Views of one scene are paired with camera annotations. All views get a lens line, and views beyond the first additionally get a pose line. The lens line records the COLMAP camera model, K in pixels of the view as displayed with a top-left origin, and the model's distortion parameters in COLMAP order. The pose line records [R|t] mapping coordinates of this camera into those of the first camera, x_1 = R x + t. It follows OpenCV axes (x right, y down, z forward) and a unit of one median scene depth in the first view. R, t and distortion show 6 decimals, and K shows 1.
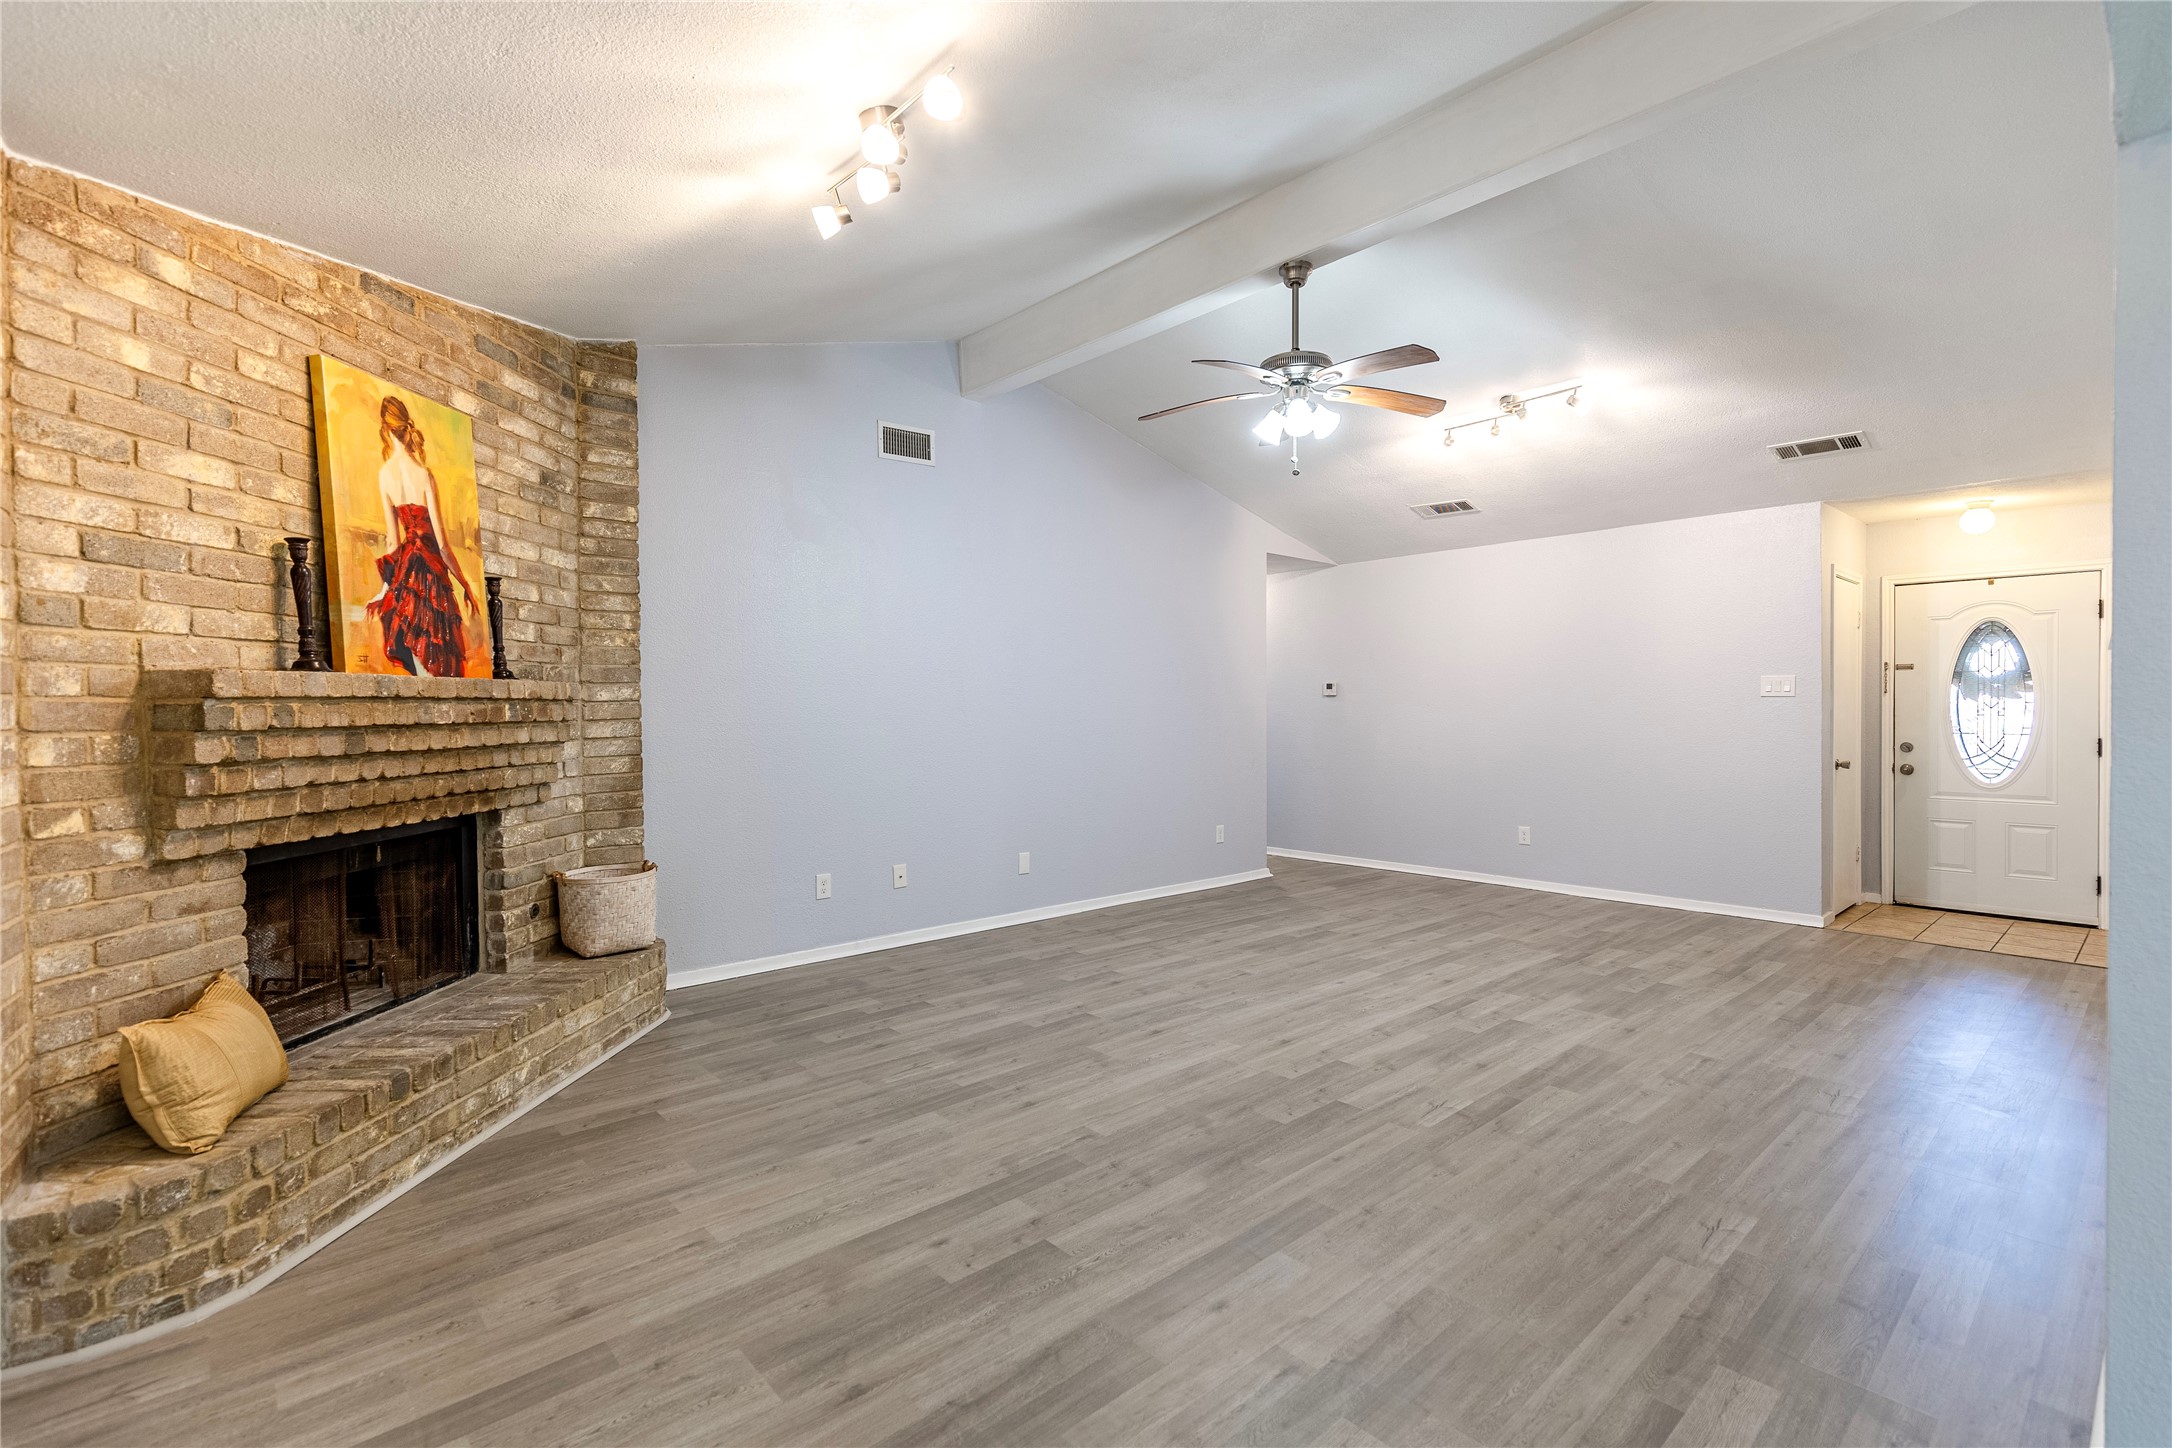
lens RADIAL K [[982.5, 0, 1102.1], [0, 982.5, 725.1], [0, 0, 1]] dist [0.004707, -0.000065]
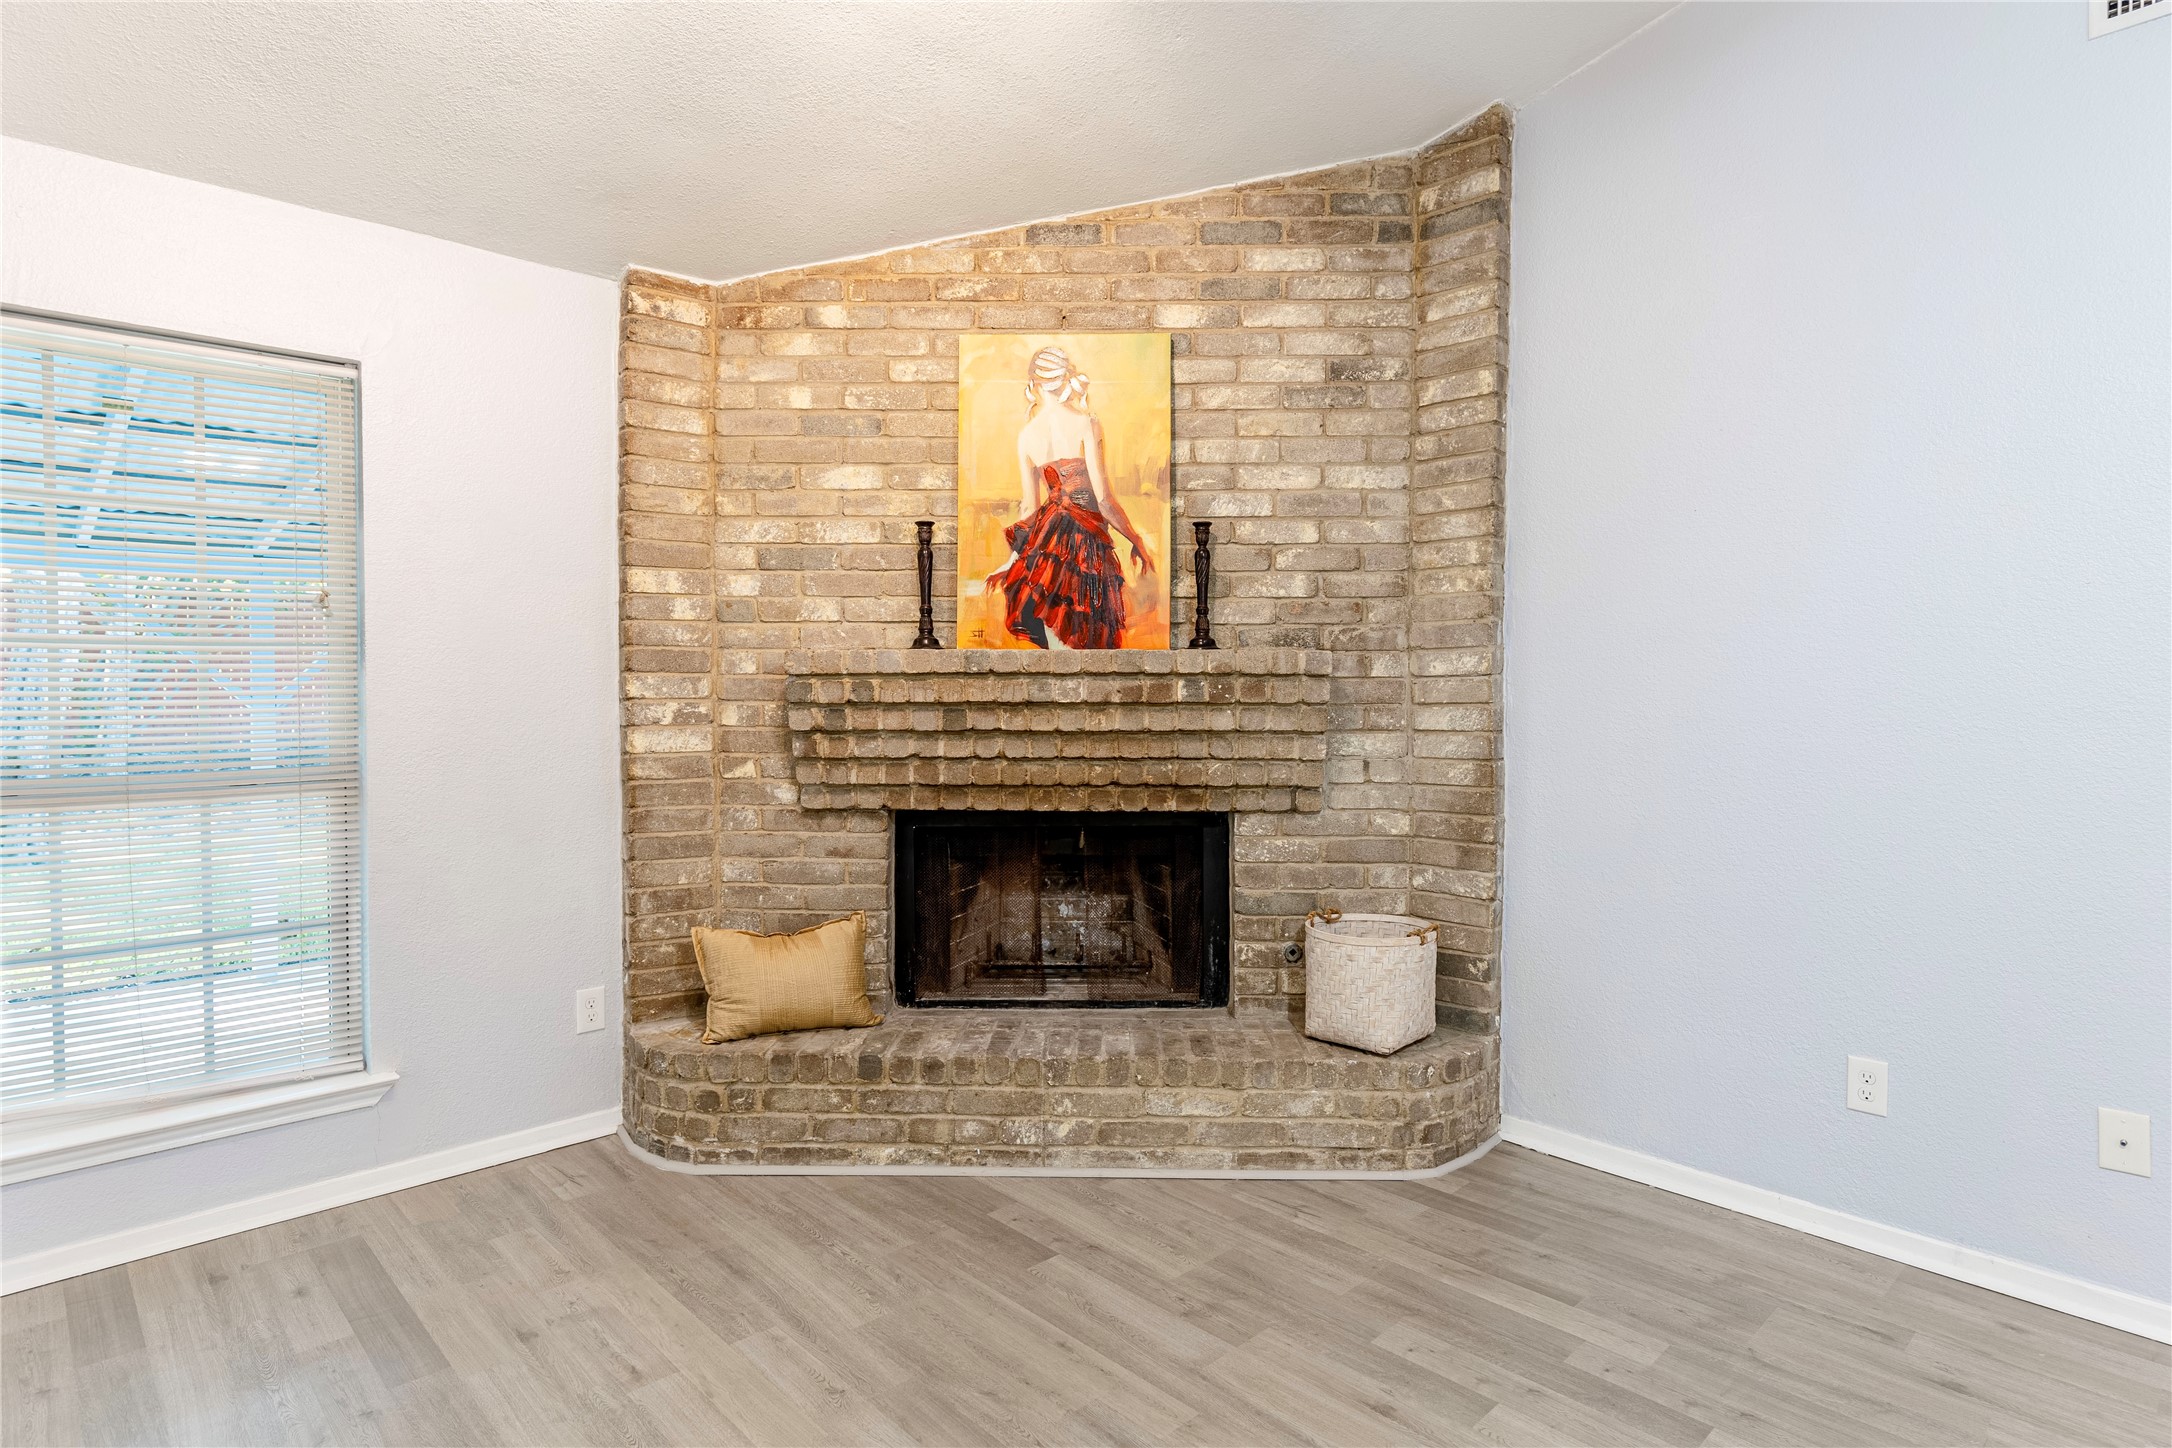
lens RADIAL K [[1132.1, 0, 1086.0], [0, 1132.1, 724.0], [0, 0, 1]] dist [-0.001514, -0.001544]
pose [[0.025459, 0.038461, -0.998936, 0.323385], [-0.021809, 0.999043, 0.037910, -0.019501], [0.999438, 0.020821, 0.026273, 0.926066]]
